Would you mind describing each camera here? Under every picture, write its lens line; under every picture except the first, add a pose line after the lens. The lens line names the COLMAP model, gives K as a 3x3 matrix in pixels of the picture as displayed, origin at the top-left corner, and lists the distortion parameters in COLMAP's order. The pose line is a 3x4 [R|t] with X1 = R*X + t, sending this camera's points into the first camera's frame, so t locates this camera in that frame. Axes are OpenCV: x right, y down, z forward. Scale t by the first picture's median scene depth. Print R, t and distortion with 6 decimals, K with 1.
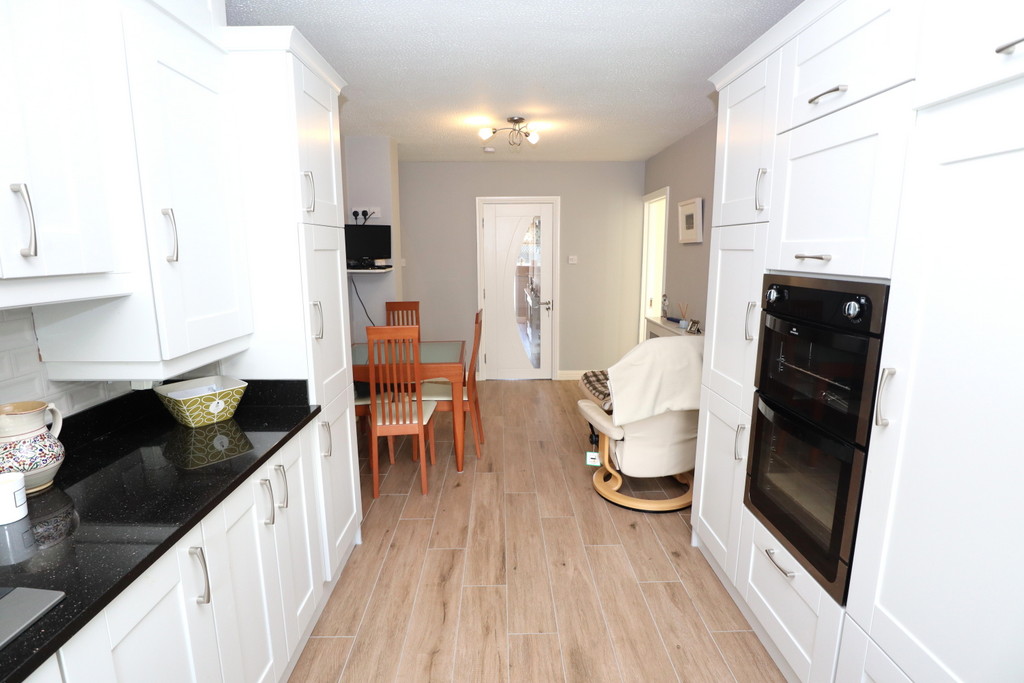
lens RADIAL K [[515.2, 0, 513.2], [0, 515.2, 344.0], [0, 0, 1]] dist [-0.028782, 0.000951]
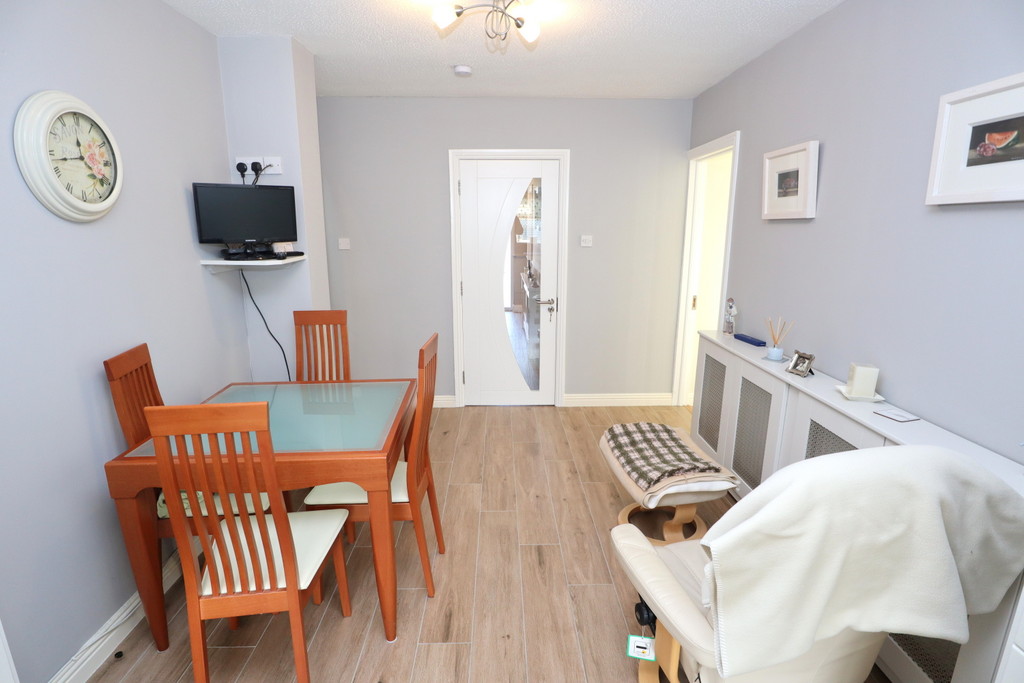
lens RADIAL K [[515.2, 0, 513.5], [0, 515.2, 343.7], [0, 0, 1]] dist [-0.028782, 0.000951]
pose [[0.999977, 0.006276, 0.002594, 0.018849], [-0.006393, 0.998837, 0.047794, -0.073370], [-0.002291, -0.047809, 0.998854, 0.374340]]
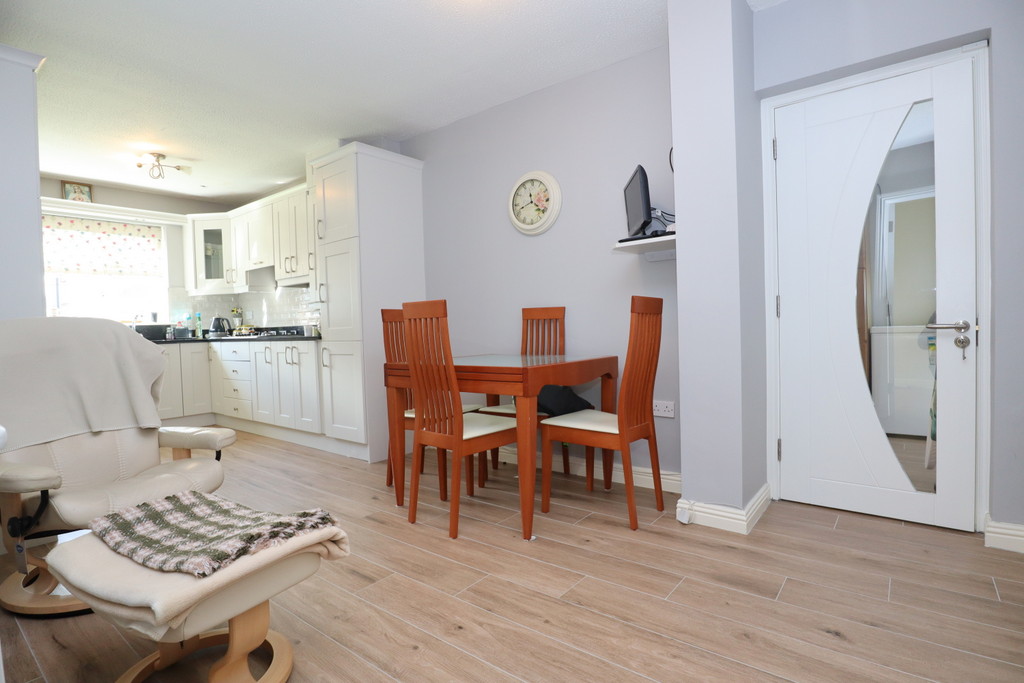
lens RADIAL K [[515.2, 0, 517.2], [0, 515.2, 332.9], [0, 0, 1]] dist [-0.028782, 0.000951]
pose [[-0.629483, 0.038562, -0.776056, 0.298297], [-0.106354, 0.985091, 0.135217, -0.103985], [0.769701, 0.167654, -0.615997, 1.240691]]
